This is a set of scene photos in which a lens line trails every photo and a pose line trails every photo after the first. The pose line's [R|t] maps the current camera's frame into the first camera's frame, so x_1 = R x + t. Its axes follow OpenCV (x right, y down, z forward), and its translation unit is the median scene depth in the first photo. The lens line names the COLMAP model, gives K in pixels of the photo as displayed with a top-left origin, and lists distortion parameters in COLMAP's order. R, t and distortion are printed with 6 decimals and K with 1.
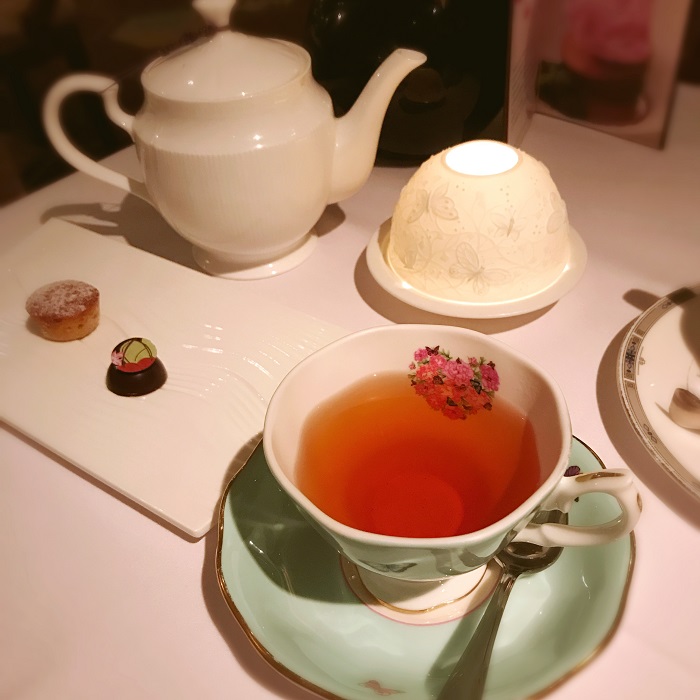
lens RADIAL K [[771.6, 0, 349.5], [0, 771.6, 352.2], [0, 0, 1]] dist [-0.007347, 0.000000]
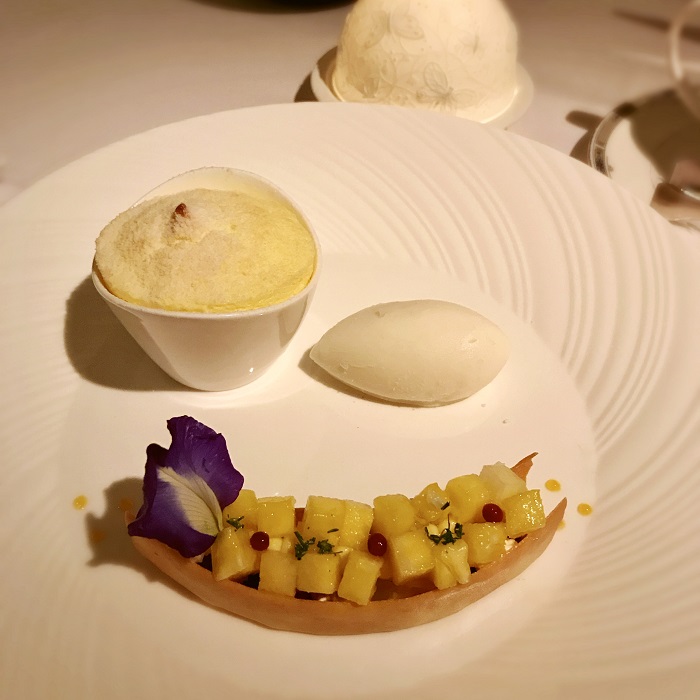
lens RADIAL K [[771.6, 0, 346.1], [0, 771.6, 351.7], [0, 0, 1]] dist [-0.007347, 0.000000]
pose [[0.959964, -0.126544, 0.249912, -0.246233], [0.101245, 0.988575, 0.111667, 0.099534], [-0.261187, -0.081894, 0.961808, 0.064624]]
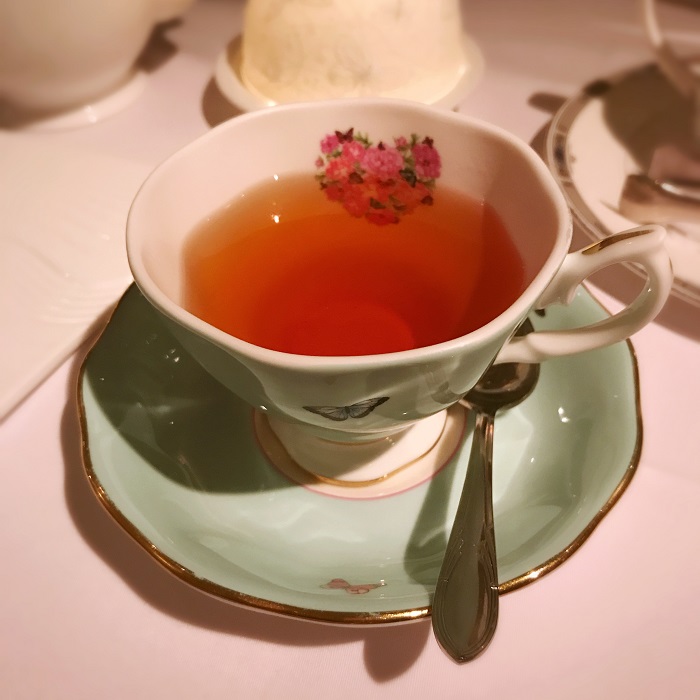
lens RADIAL K [[771.6, 0, 350.0], [0, 771.6, 349.3], [0, 0, 1]] dist [-0.007347, 0.000000]
pose [[0.967738, -0.137088, 0.211401, -0.056318], [0.120467, 0.988661, 0.089653, 0.106473], [-0.221294, -0.061294, 0.973279, 0.216678]]
